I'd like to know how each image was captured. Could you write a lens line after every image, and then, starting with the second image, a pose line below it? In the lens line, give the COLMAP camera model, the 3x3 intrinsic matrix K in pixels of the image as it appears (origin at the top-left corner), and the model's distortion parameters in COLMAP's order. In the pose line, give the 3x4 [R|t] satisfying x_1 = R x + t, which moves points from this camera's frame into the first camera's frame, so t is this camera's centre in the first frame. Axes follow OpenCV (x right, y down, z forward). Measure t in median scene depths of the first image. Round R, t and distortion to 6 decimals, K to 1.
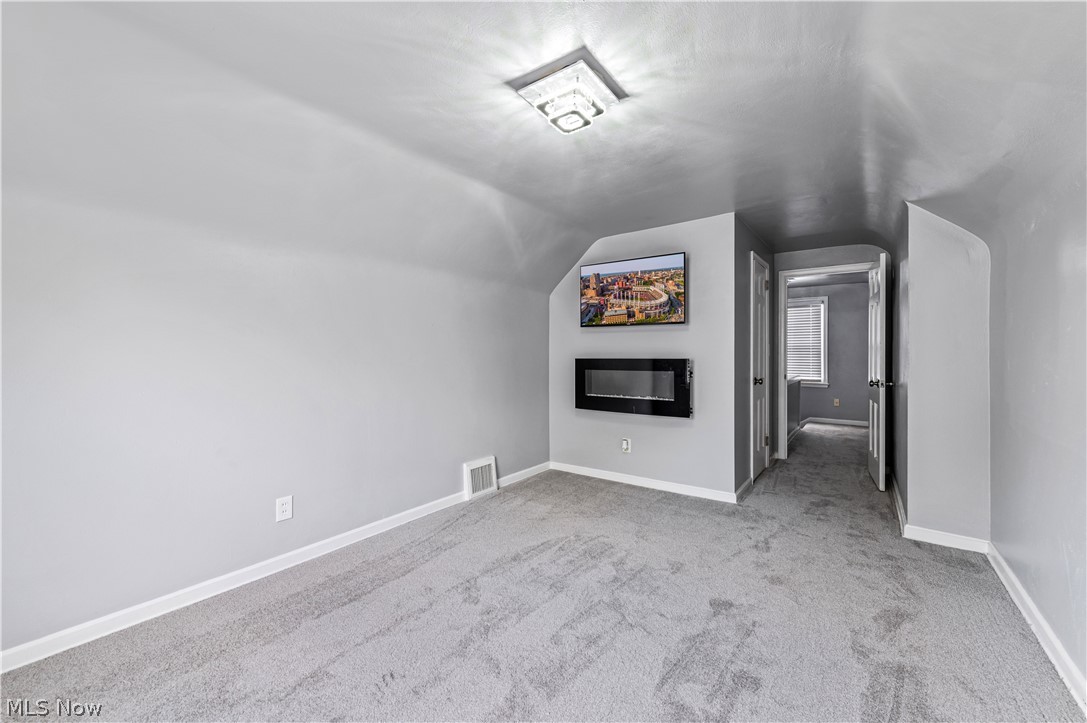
lens RADIAL K [[443.2, 0, 545.1], [0, 443.2, 358.4], [0, 0, 1]] dist [0.017088, -0.003898]
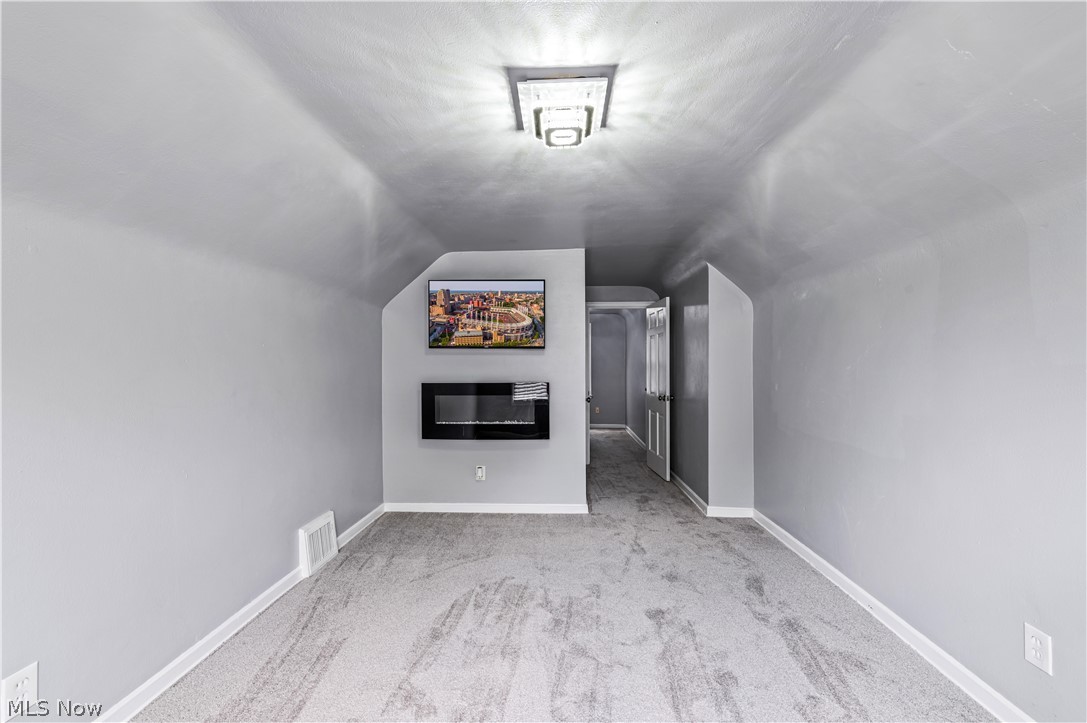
lens RADIAL K [[443.2, 0, 541.0], [0, 443.2, 368.0], [0, 0, 1]] dist [0.017088, -0.003898]
pose [[0.828895, -0.005579, 0.559376, -0.281882], [0.005705, 0.999983, 0.001520, -0.035618], [-0.559375, 0.001931, 0.828912, 0.157996]]
